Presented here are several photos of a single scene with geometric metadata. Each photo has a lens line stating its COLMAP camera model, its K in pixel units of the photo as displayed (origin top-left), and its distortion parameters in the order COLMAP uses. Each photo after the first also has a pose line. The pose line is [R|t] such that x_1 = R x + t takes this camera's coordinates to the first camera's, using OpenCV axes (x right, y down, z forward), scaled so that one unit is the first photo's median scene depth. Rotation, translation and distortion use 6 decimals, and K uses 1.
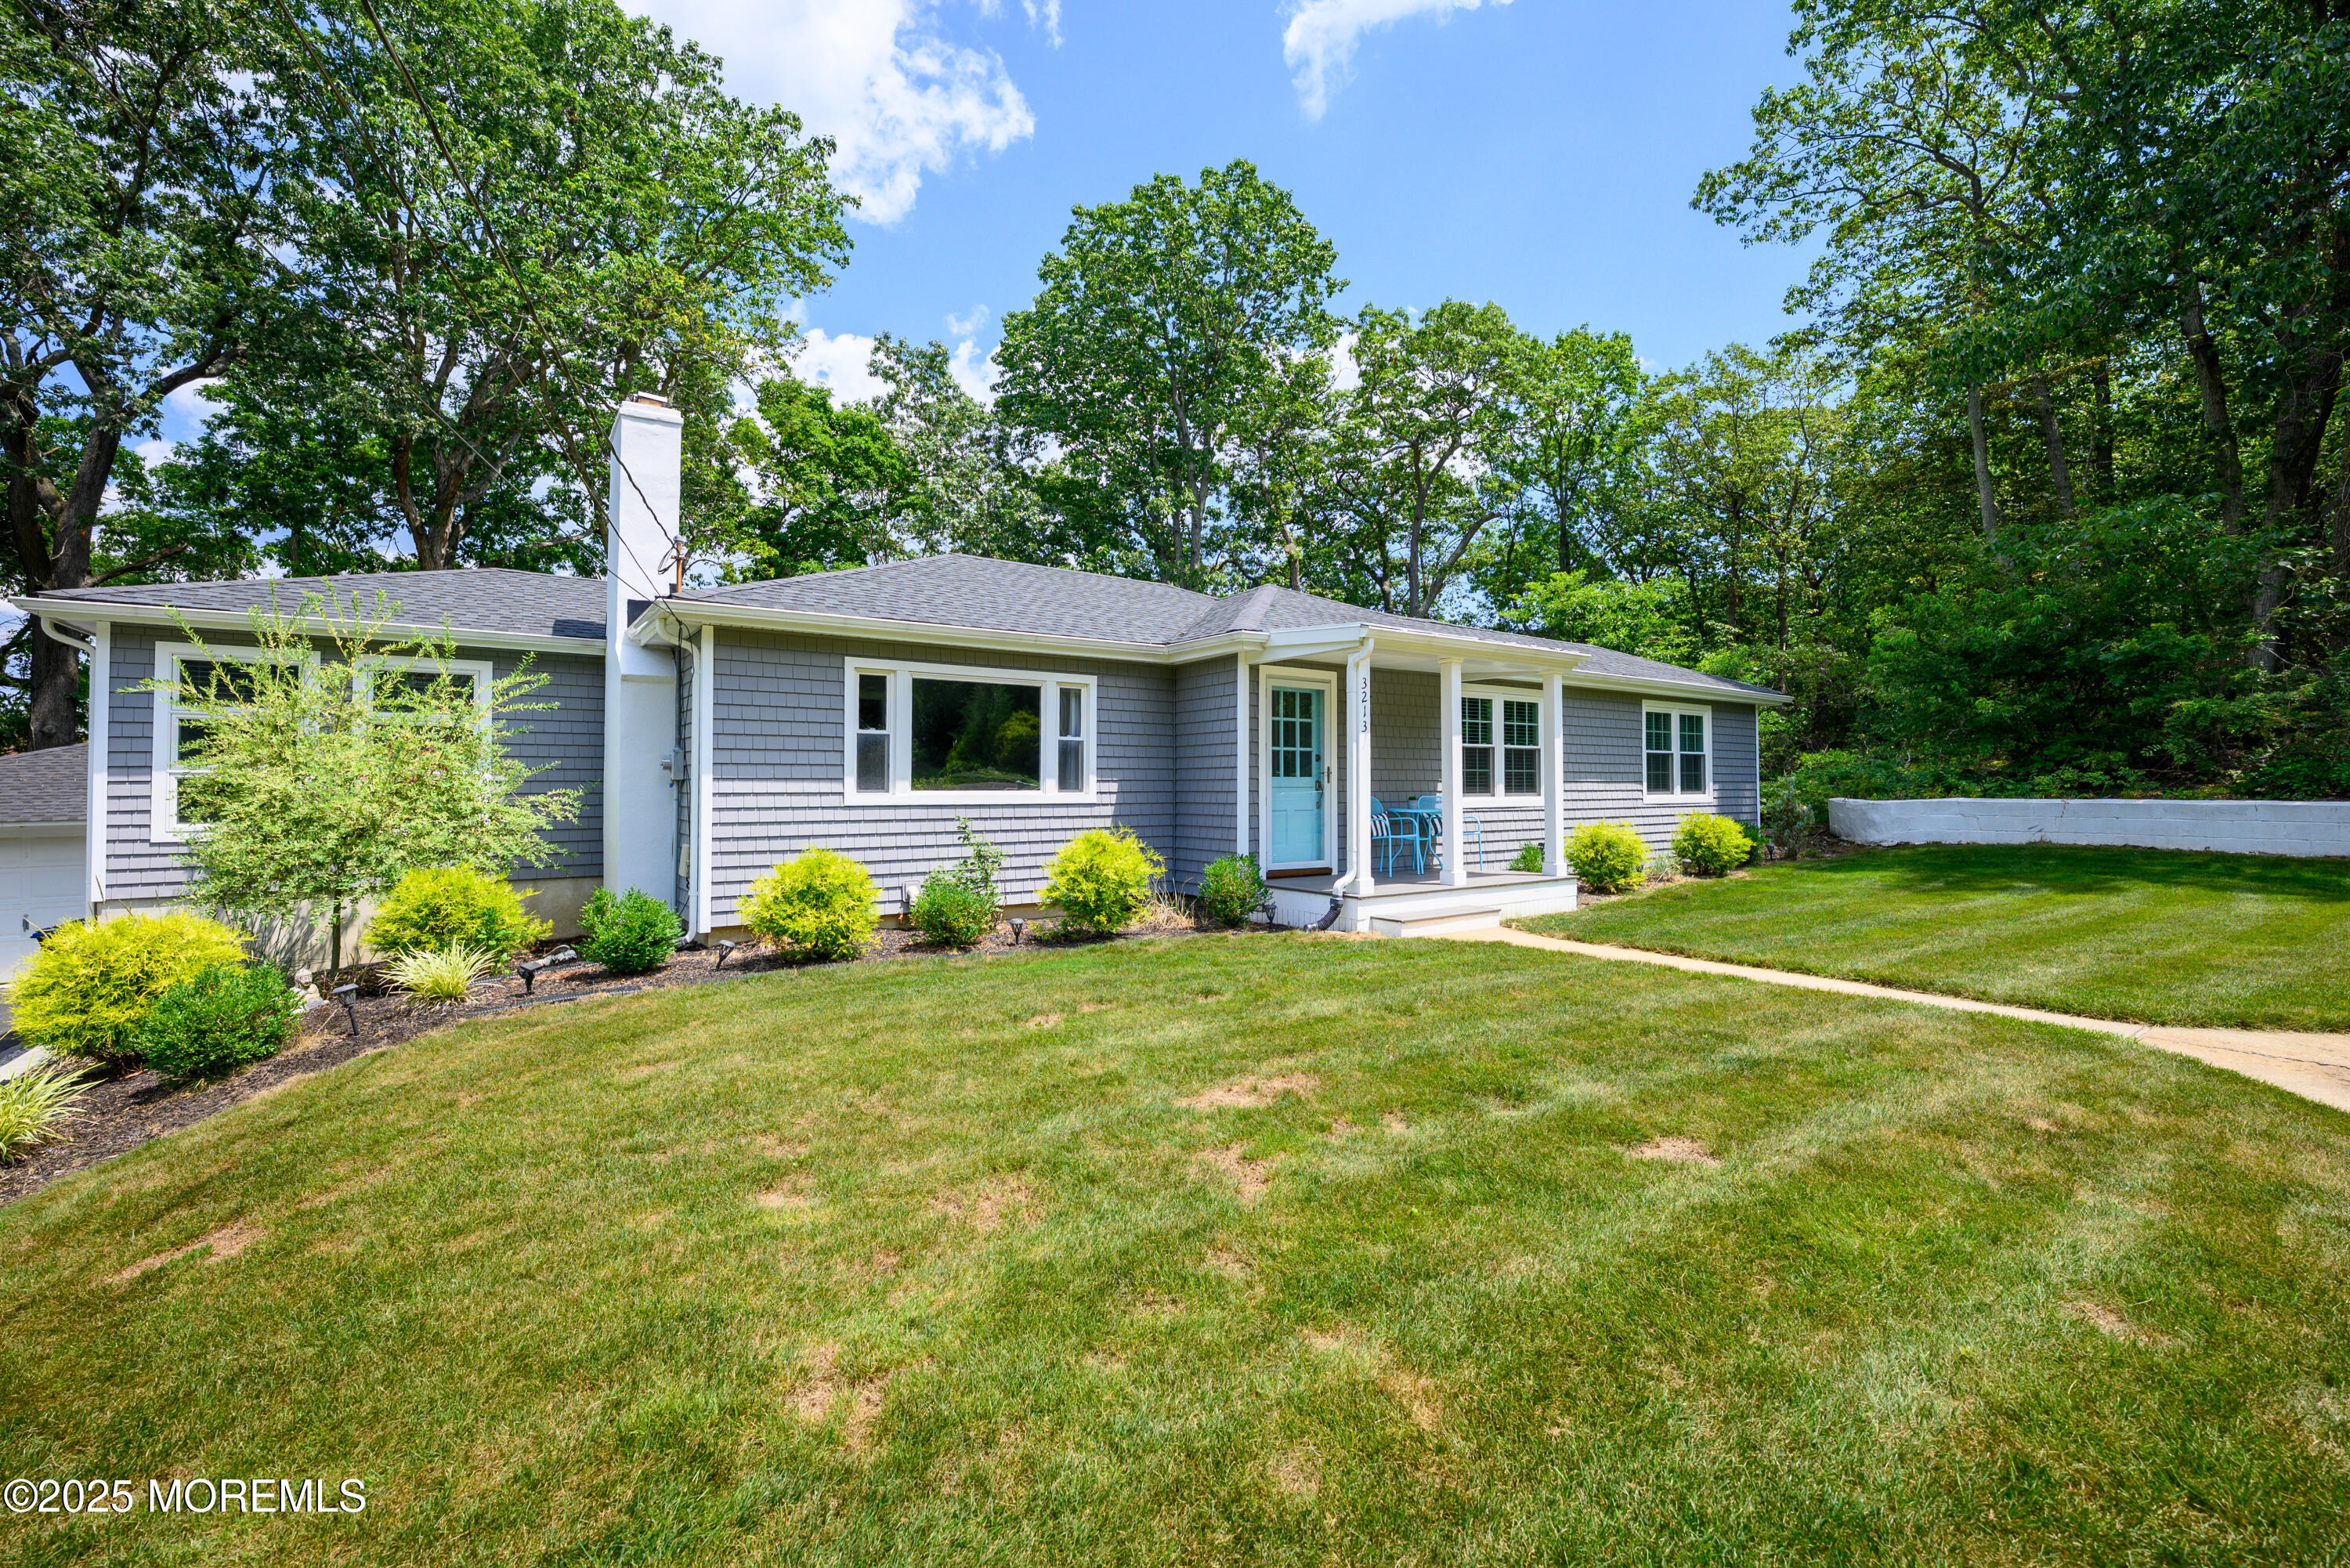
lens RADIAL K [[951.4, 0, 1164.3], [0, 951.4, 786.3], [0, 0, 1]] dist [0.002089, -0.000266]
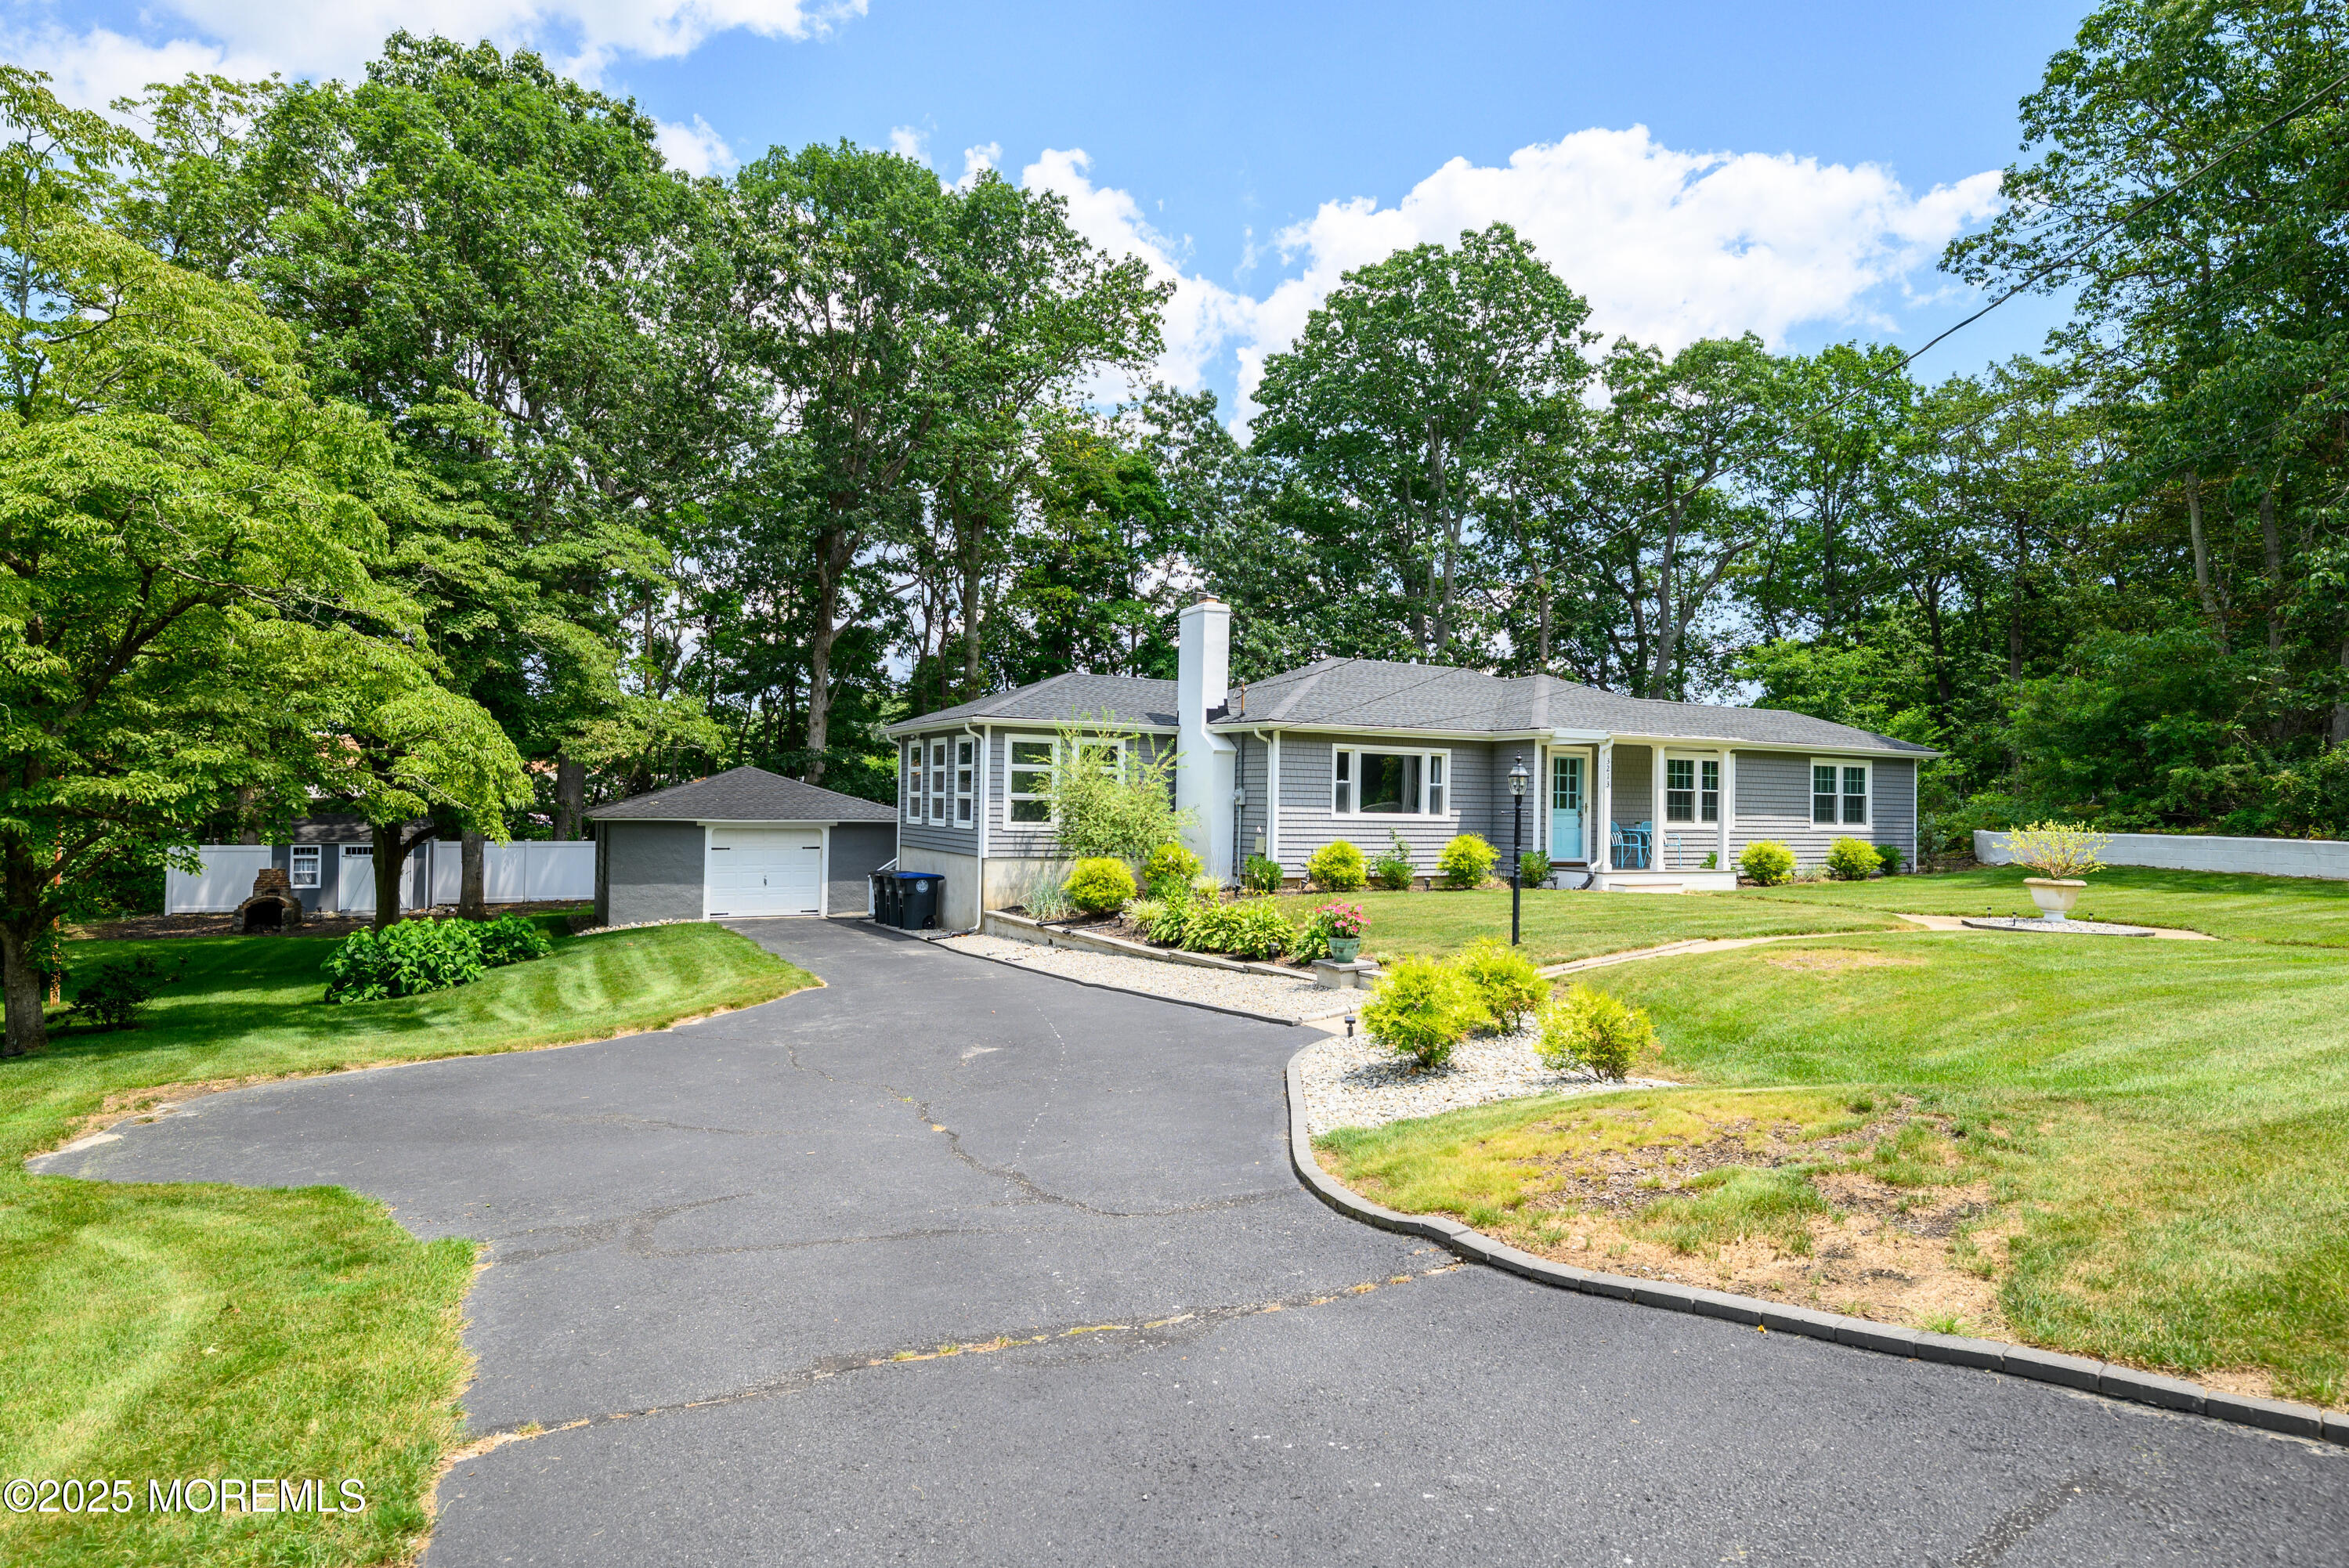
lens RADIAL K [[1304.3, 0, 1178.1], [0, 1304.3, 795.7], [0, 0, 1]] dist [0.000710, 0.000195]
pose [[0.993293, 0.018476, -0.114140, -0.225701], [-0.019155, 0.999805, -0.004850, -0.006712], [0.114028, 0.007004, 0.993453, -1.106634]]
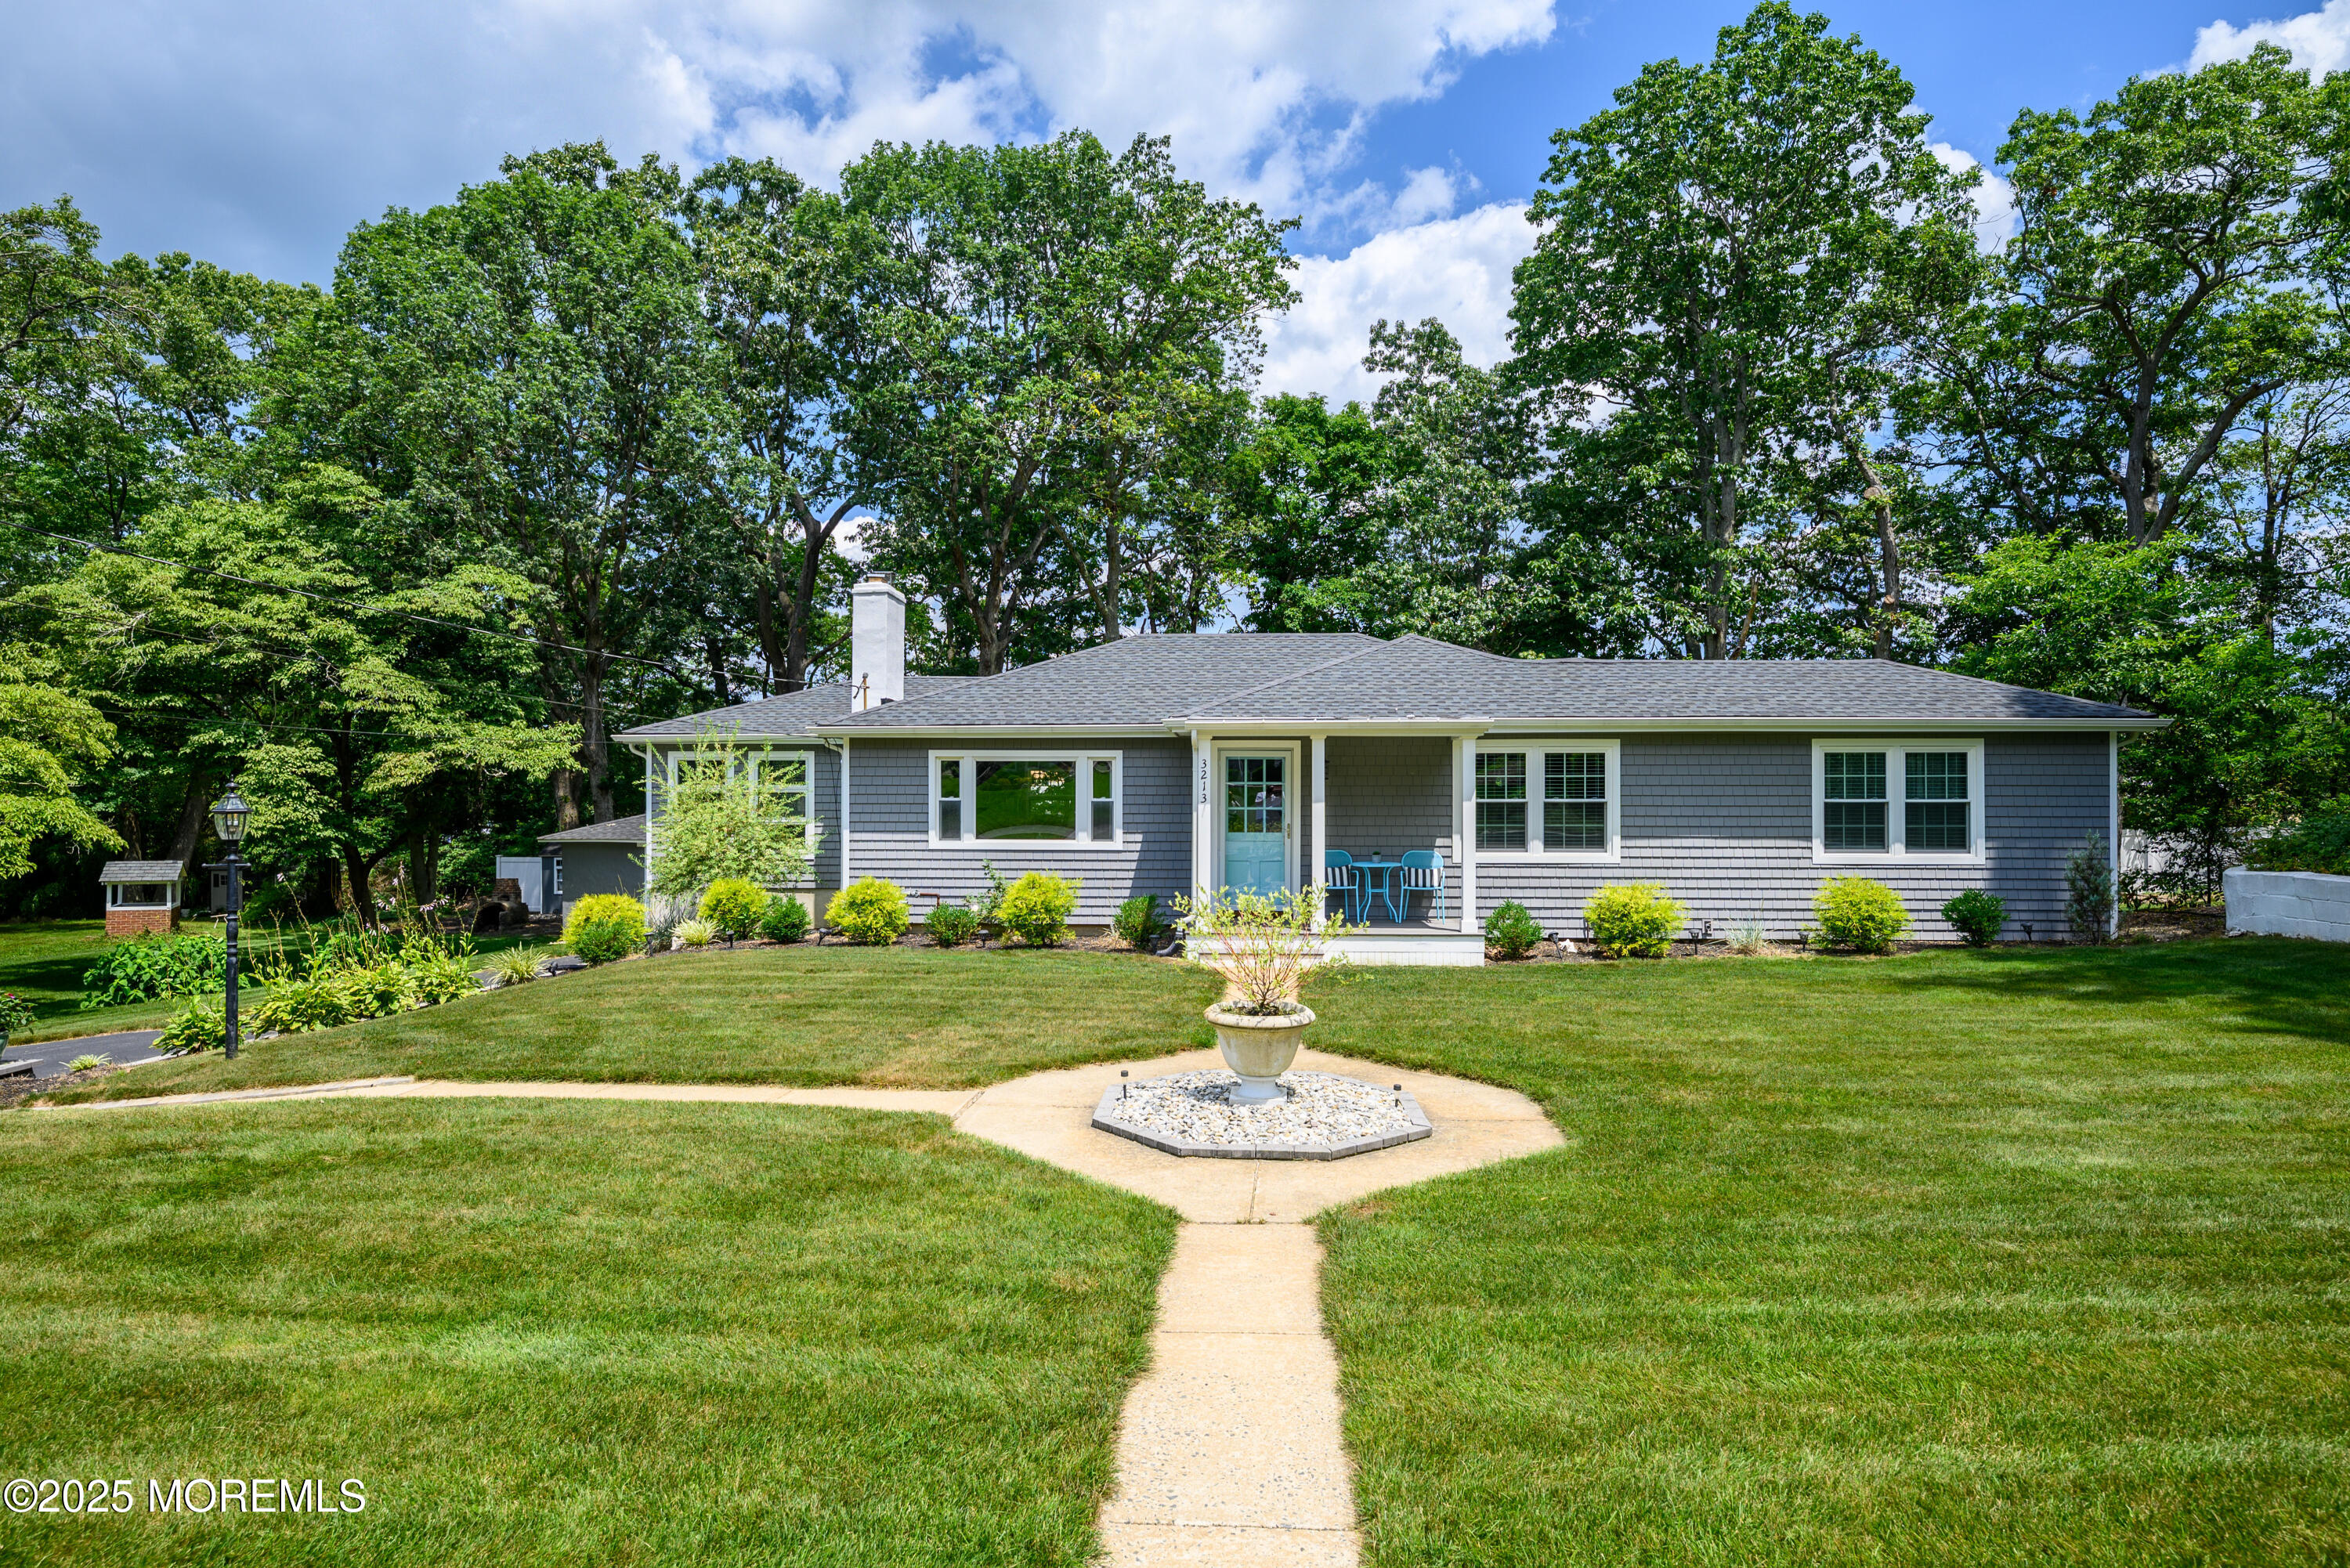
lens RADIAL K [[1304.8, 0, 1186.0], [0, 1304.8, 788.1], [0, 0, 1]] dist [0.000710, 0.000195]
pose [[0.792612, -0.004374, -0.609711, 0.810521], [-0.003651, 0.999922, -0.011919, -0.034478], [0.609716, 0.011673, 0.792534, -0.249738]]
